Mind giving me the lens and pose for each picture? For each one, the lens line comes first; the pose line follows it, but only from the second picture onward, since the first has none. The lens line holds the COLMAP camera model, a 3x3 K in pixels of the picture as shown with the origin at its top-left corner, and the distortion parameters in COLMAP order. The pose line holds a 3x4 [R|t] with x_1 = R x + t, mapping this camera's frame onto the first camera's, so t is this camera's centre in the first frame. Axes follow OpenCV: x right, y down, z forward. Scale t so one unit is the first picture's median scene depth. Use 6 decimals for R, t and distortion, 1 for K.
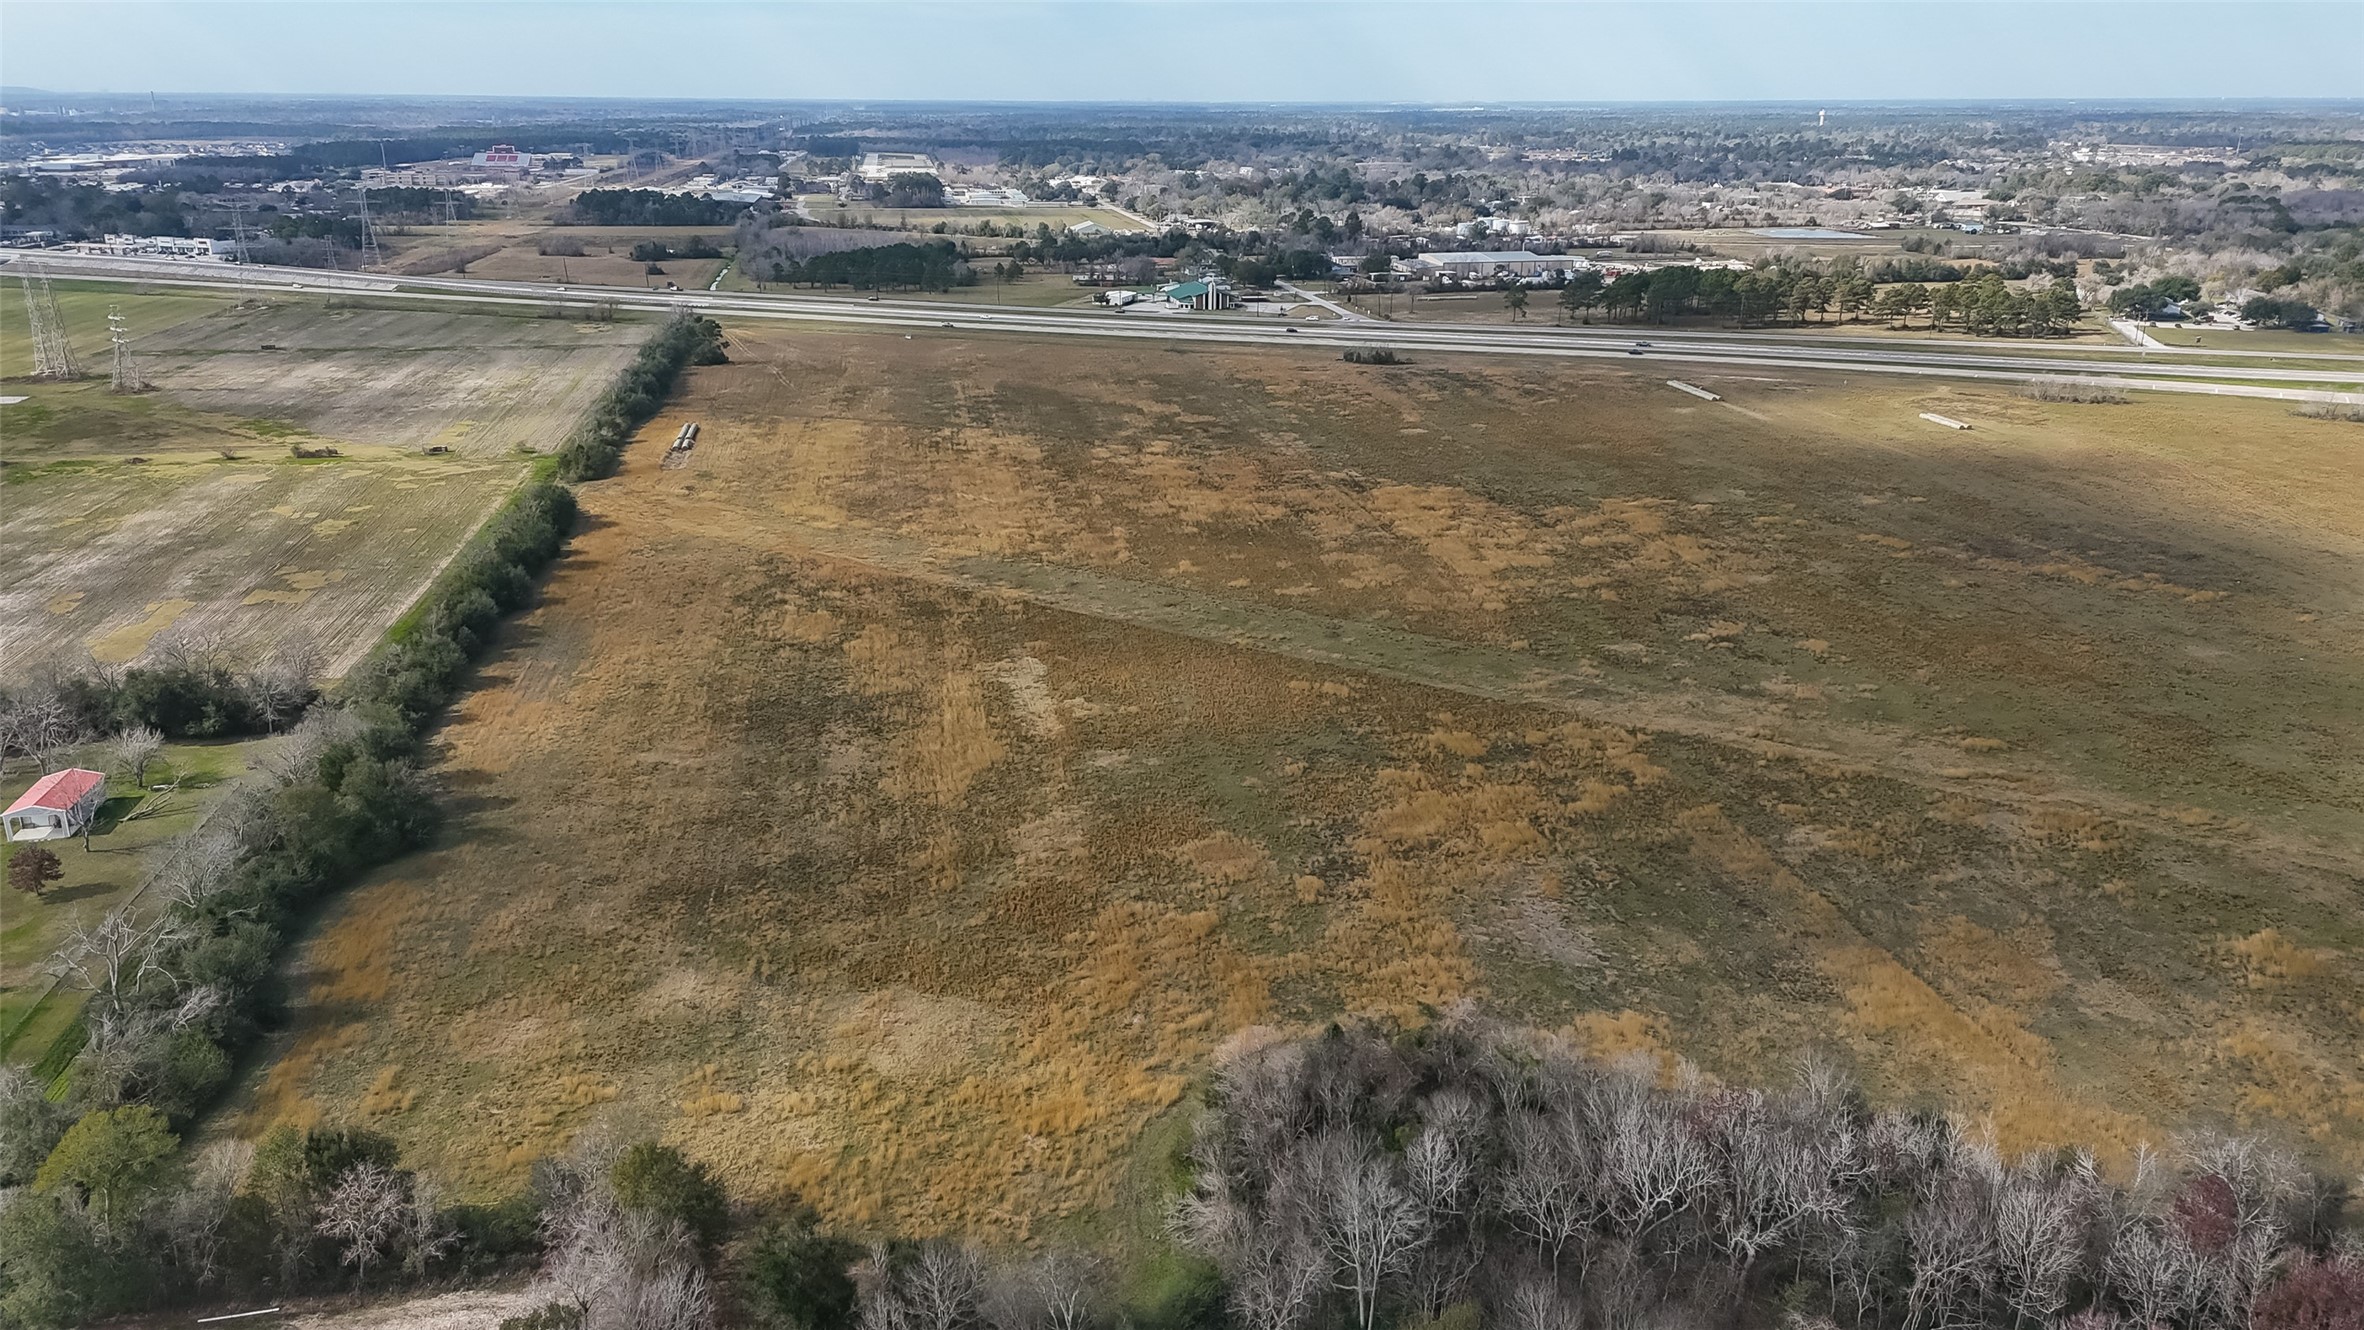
lens RADIAL K [[1736.8, 0, 1179.0], [0, 1736.8, 650.9], [0, 0, 1]] dist [0.089139, -0.084050]
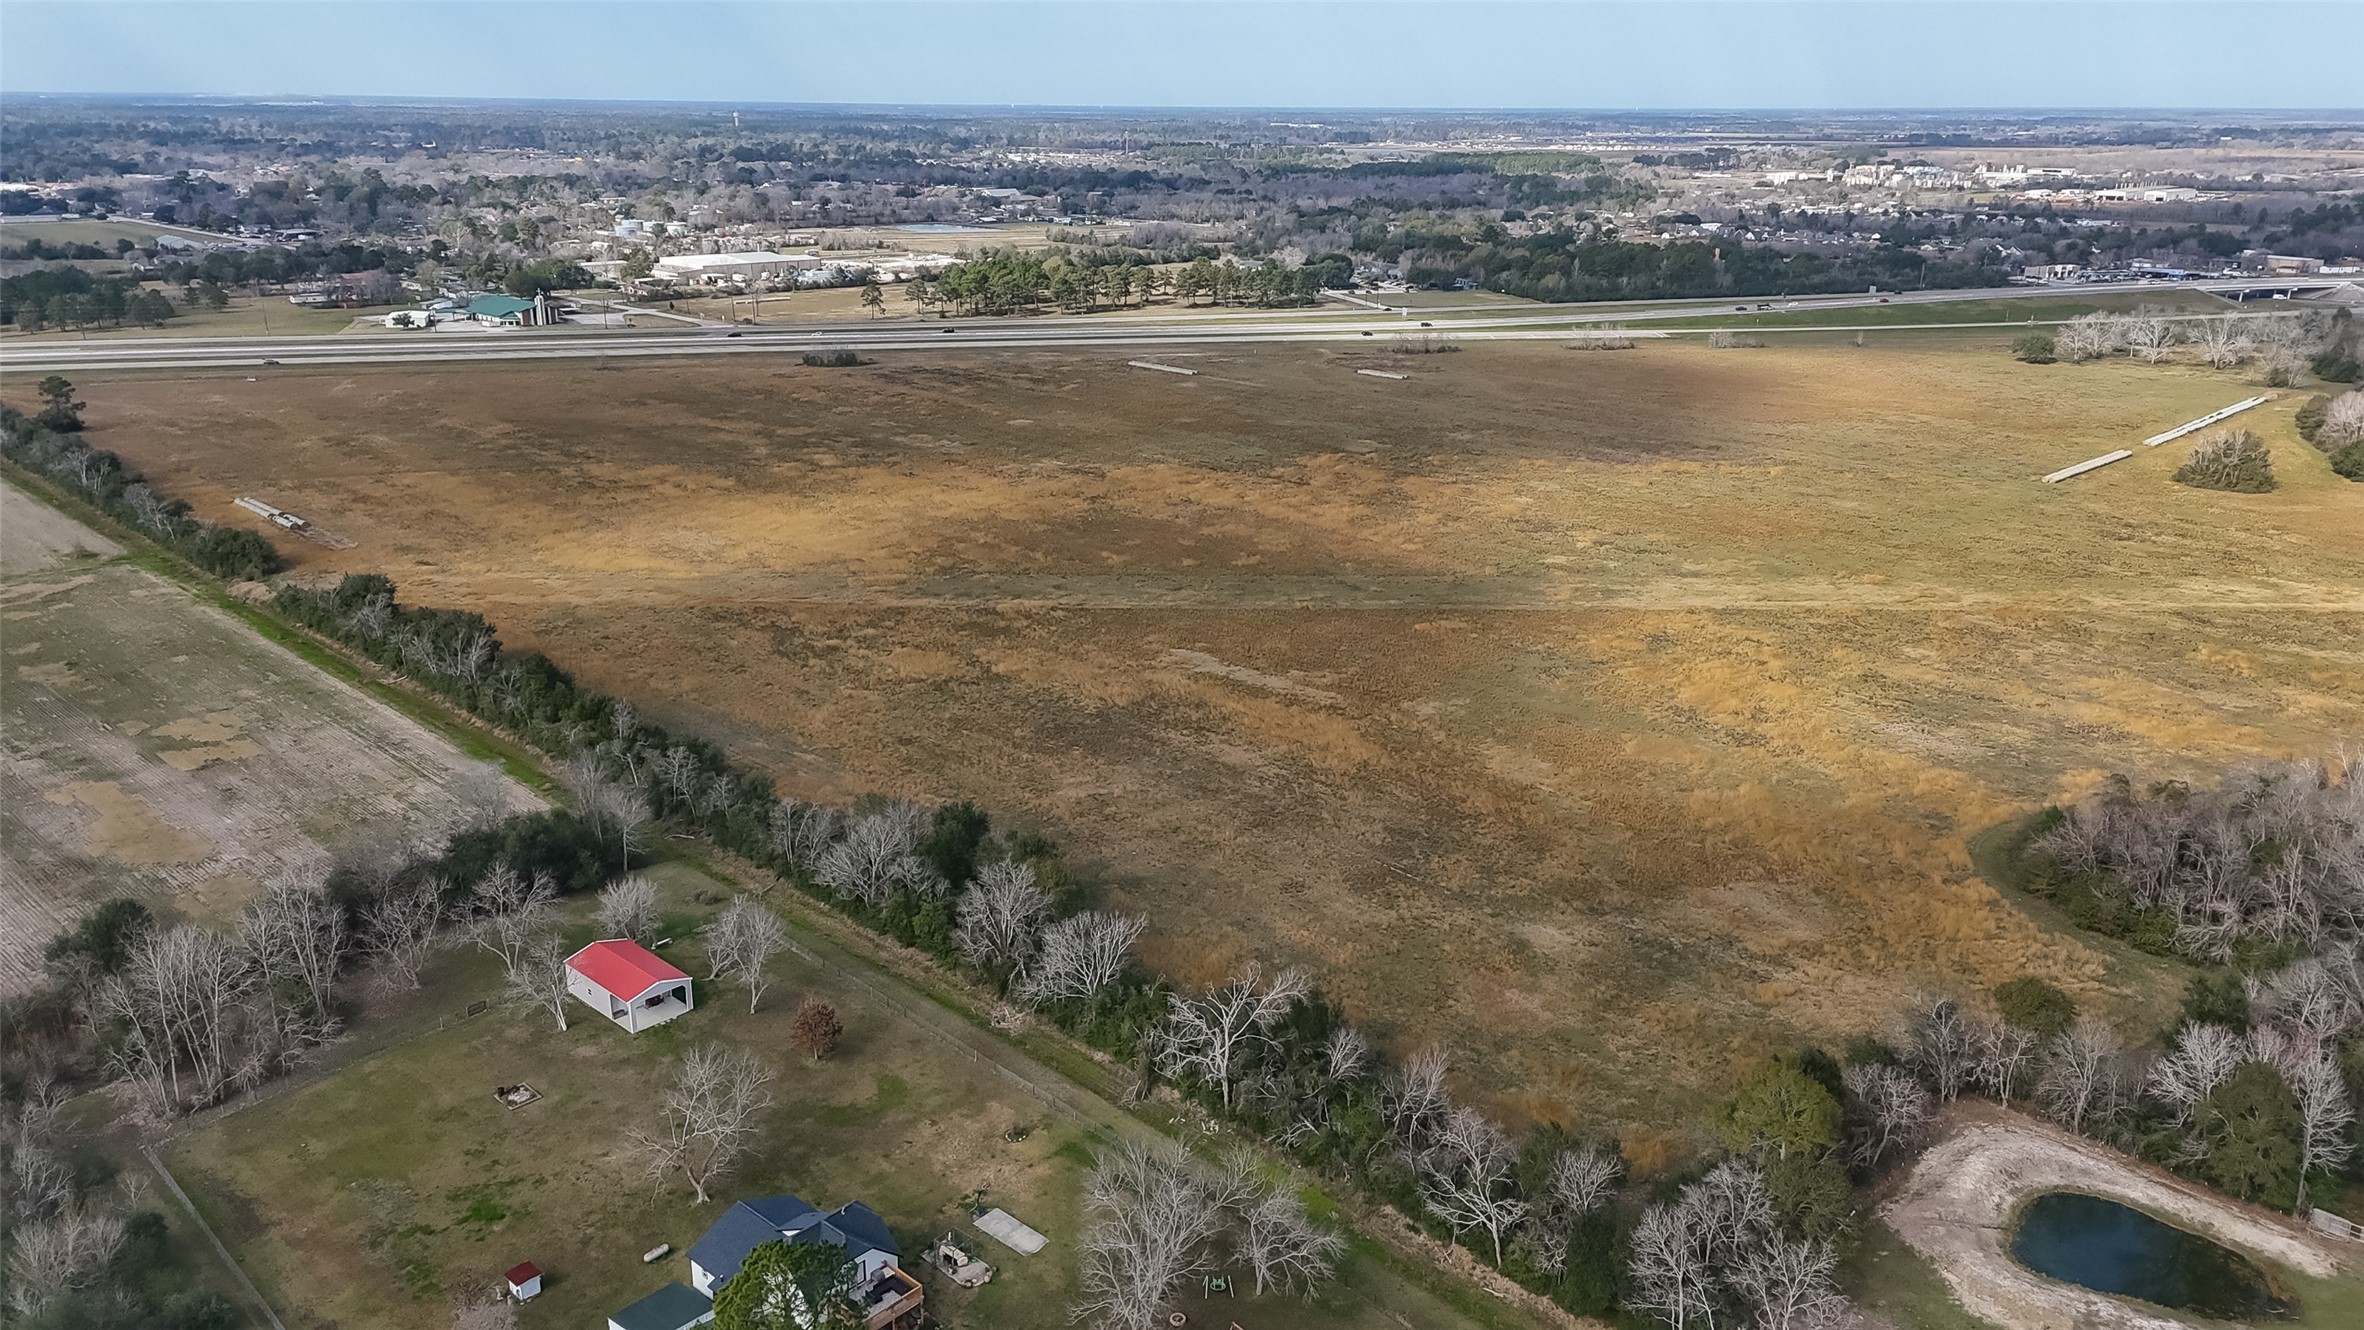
lens RADIAL K [[1726.8, 0, 1178.2], [0, 1726.8, 668.3], [0, 0, 1]] dist [0.087841, -0.076946]
pose [[0.816470, -0.176359, 0.549795, -0.710749], [0.169723, 0.983449, 0.063416, -0.054568], [-0.551879, 0.041535, 0.832889, 0.147817]]
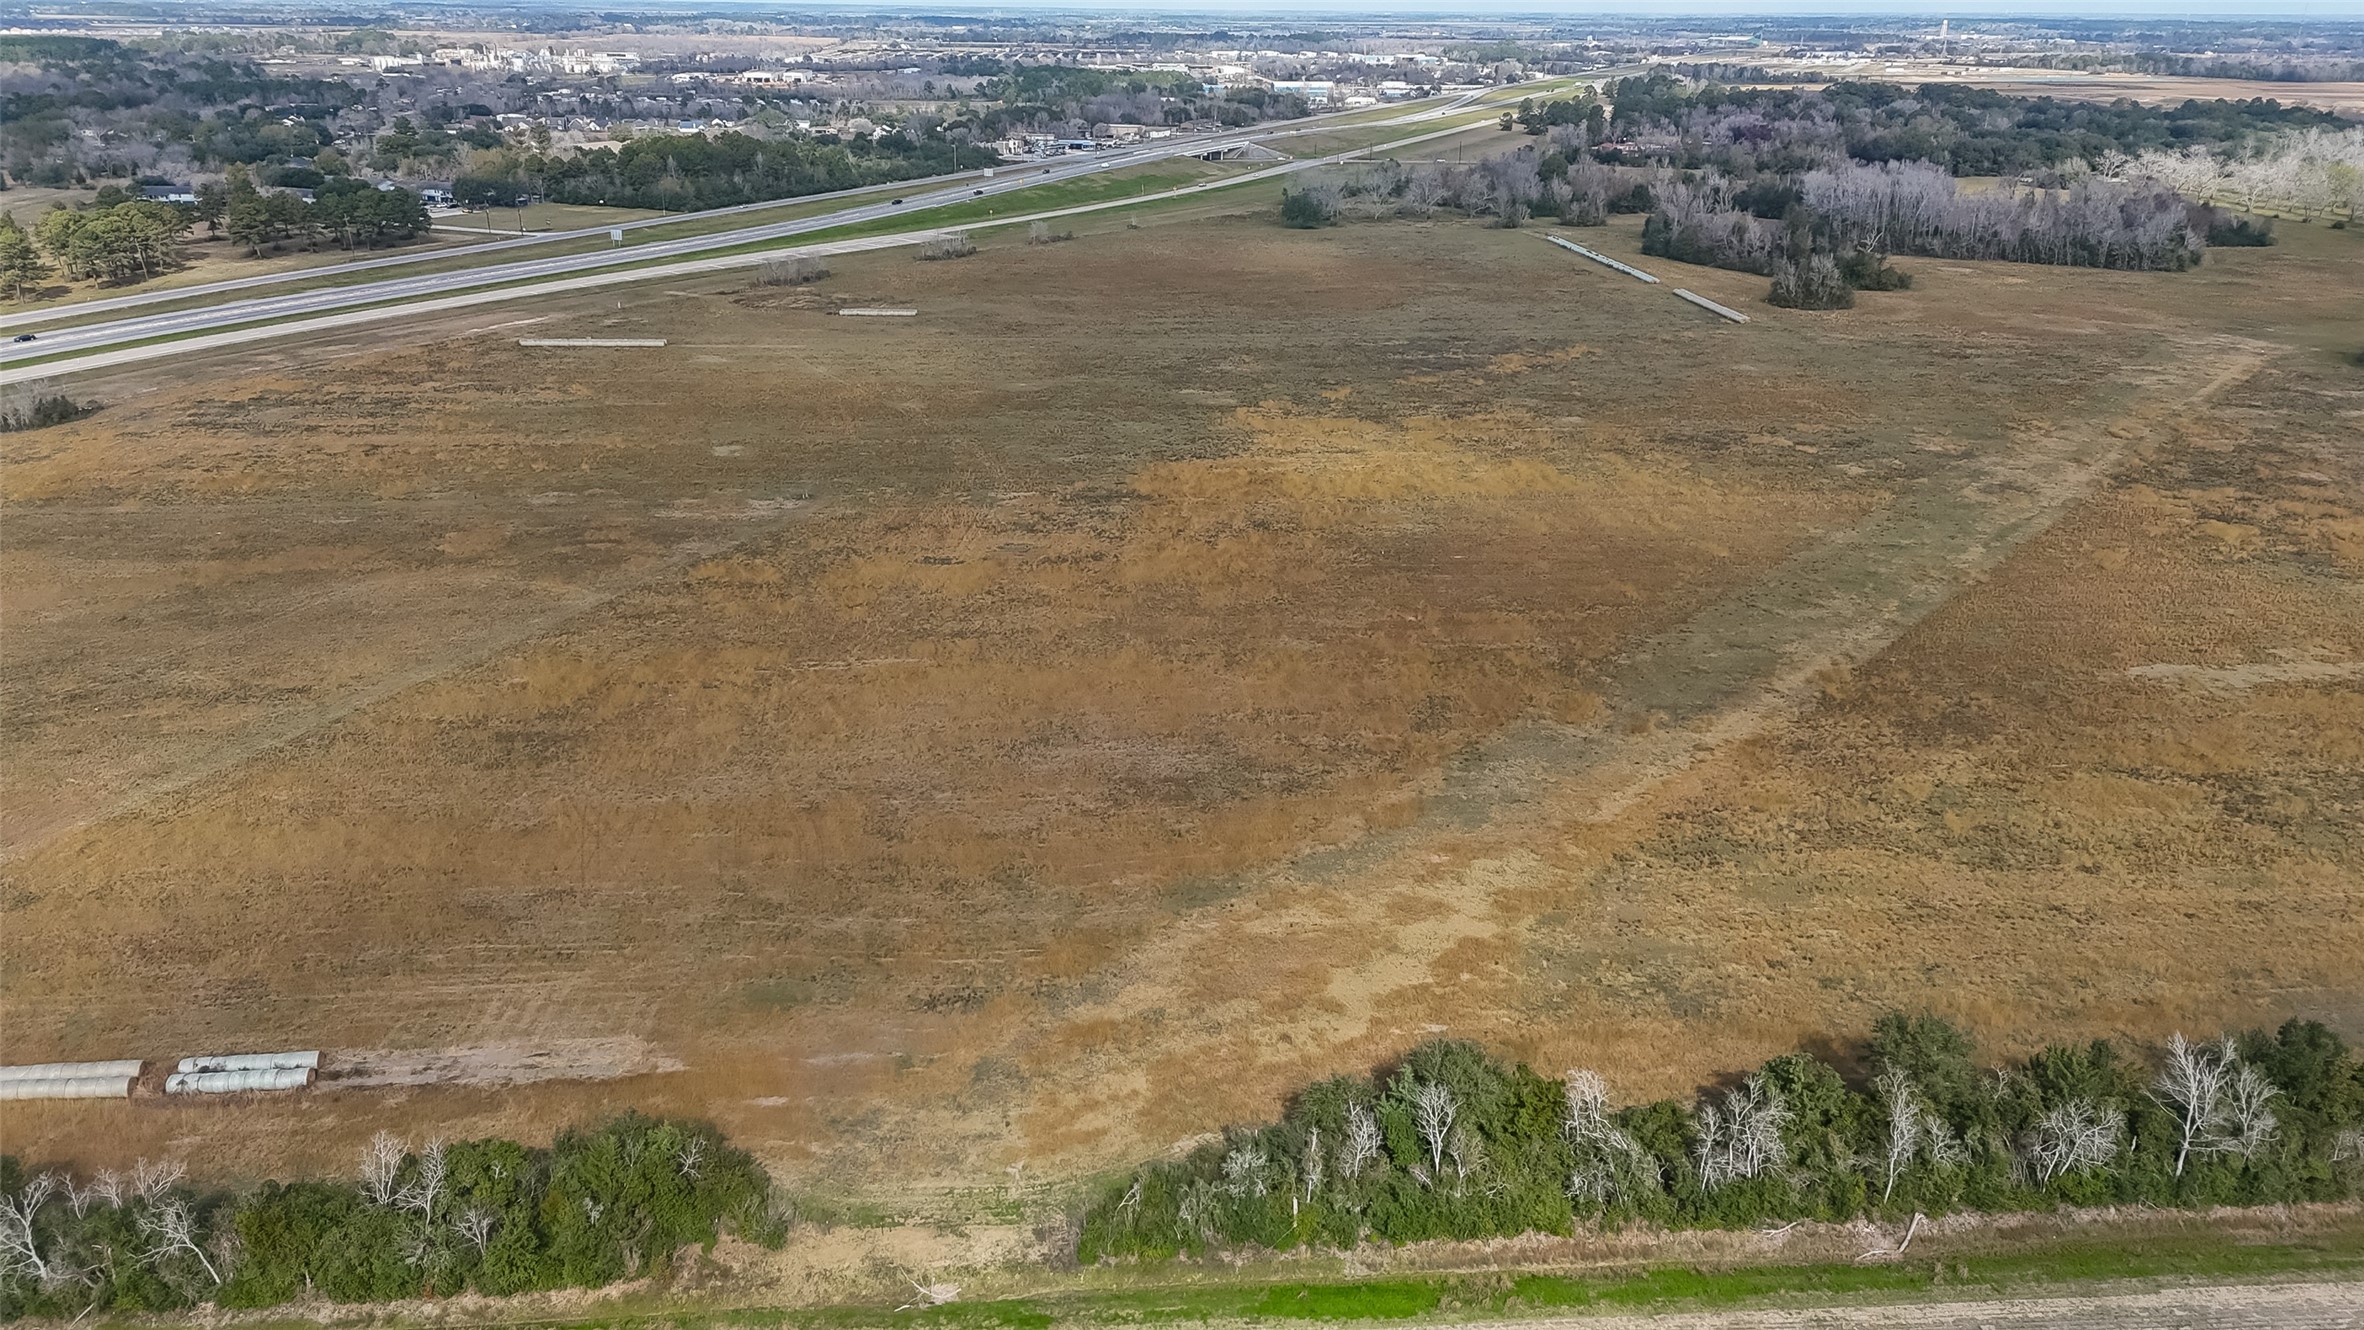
lens RADIAL K [[1736.8, 0, 1179.0], [0, 1736.8, 650.9], [0, 0, 1]] dist [0.089139, -0.084050]
pose [[0.088874, -0.347752, 0.933365, -0.897425], [0.292639, 0.904833, 0.309257, -0.386579], [-0.952084, 0.245654, 0.182181, 1.342184]]
